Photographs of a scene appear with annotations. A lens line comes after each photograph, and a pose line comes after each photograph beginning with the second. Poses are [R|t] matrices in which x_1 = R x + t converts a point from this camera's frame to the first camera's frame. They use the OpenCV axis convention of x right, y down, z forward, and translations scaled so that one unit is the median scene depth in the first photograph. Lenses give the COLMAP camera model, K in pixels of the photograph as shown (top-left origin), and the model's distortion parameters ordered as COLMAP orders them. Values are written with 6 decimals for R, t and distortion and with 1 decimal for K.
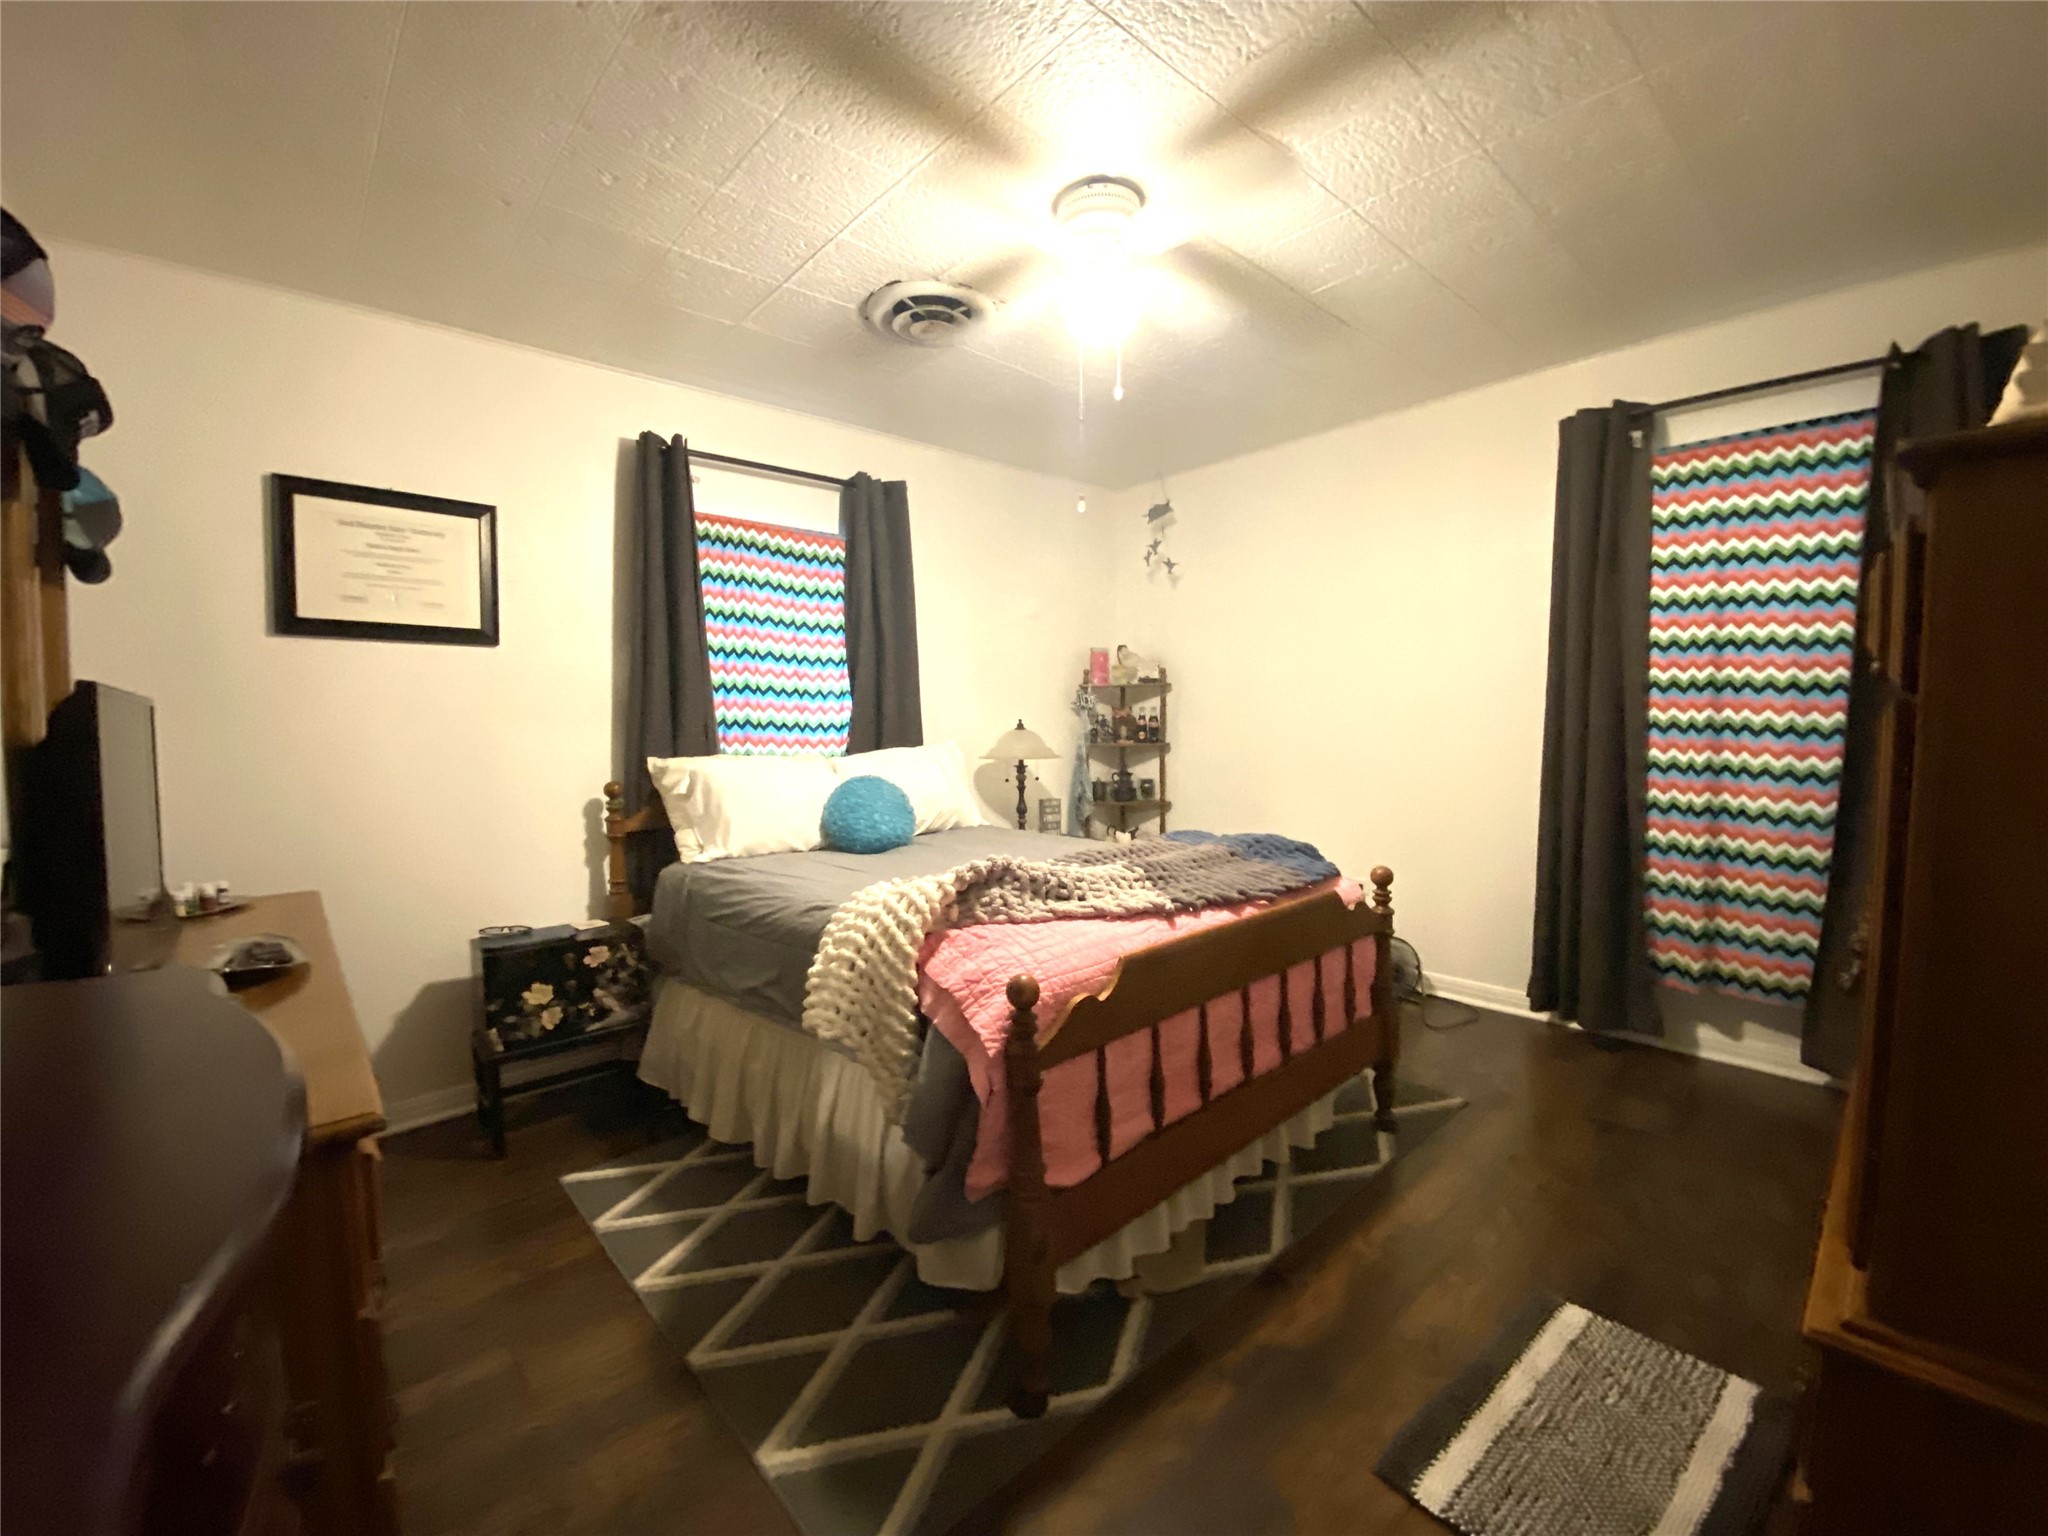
lens RADIAL K [[848.7, 0, 1025.2], [0, 848.7, 770.9], [0, 0, 1]] dist [0.040399, -0.037343]
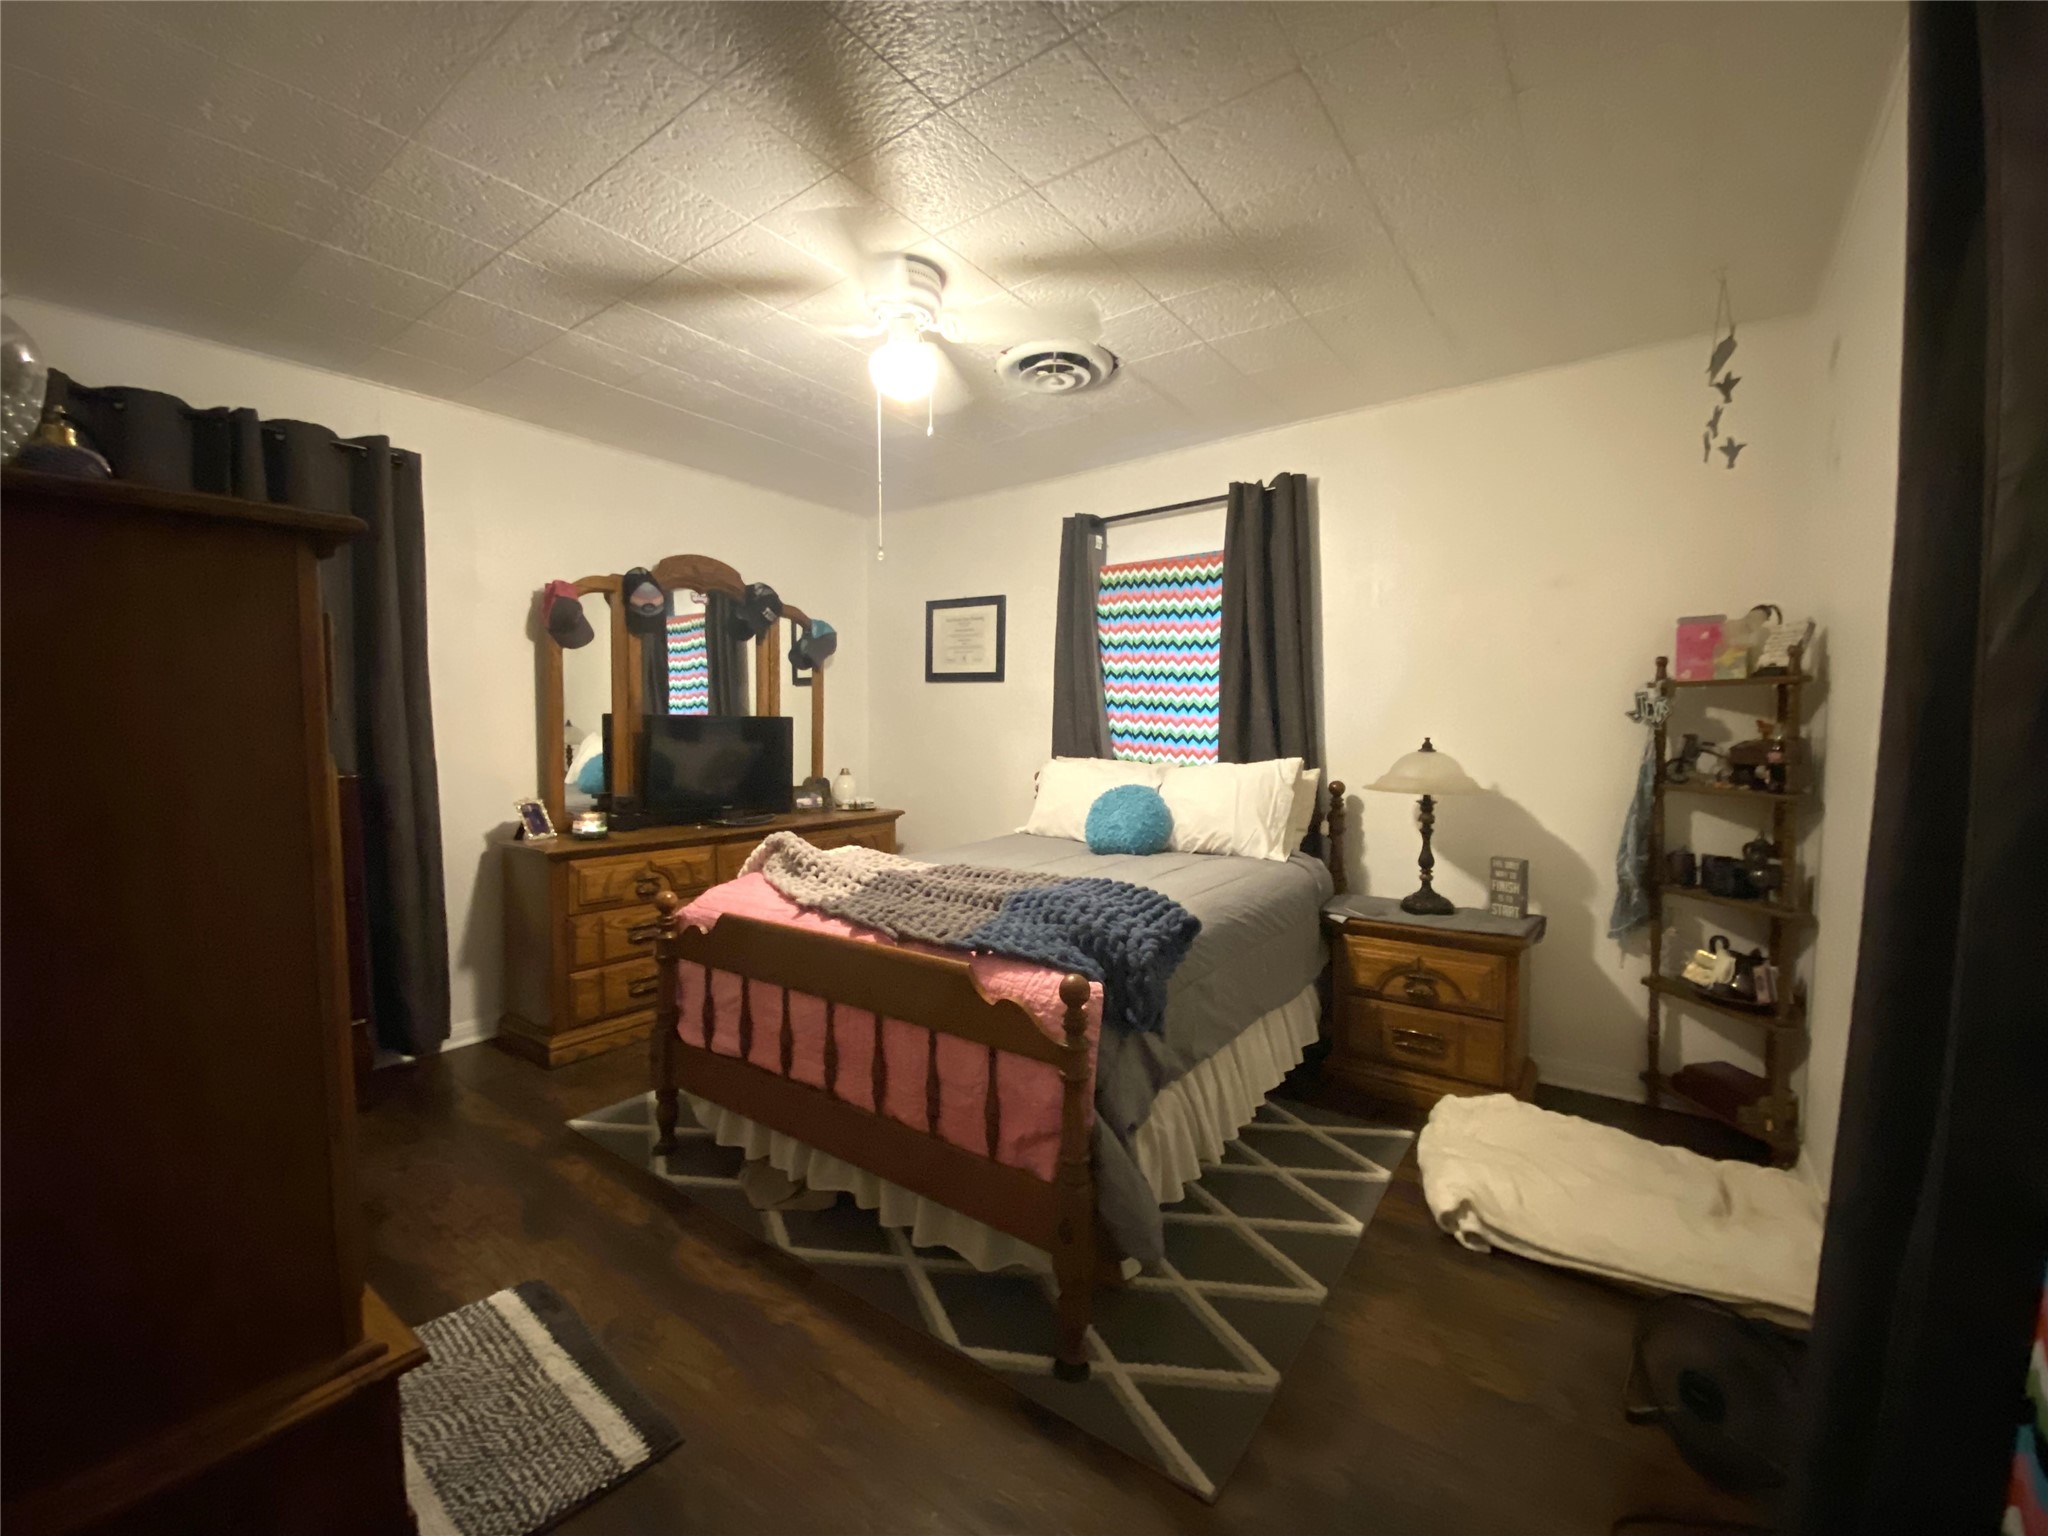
lens RADIAL K [[848.7, 0, 1025.2], [0, 848.7, 770.9], [0, 0, 1]] dist [0.040399, -0.037343]
pose [[0.173916, 0.070043, -0.982266, 0.971055], [-0.066990, 0.995998, 0.059161, -0.076513], [0.982479, 0.055513, 0.177912, 0.772990]]
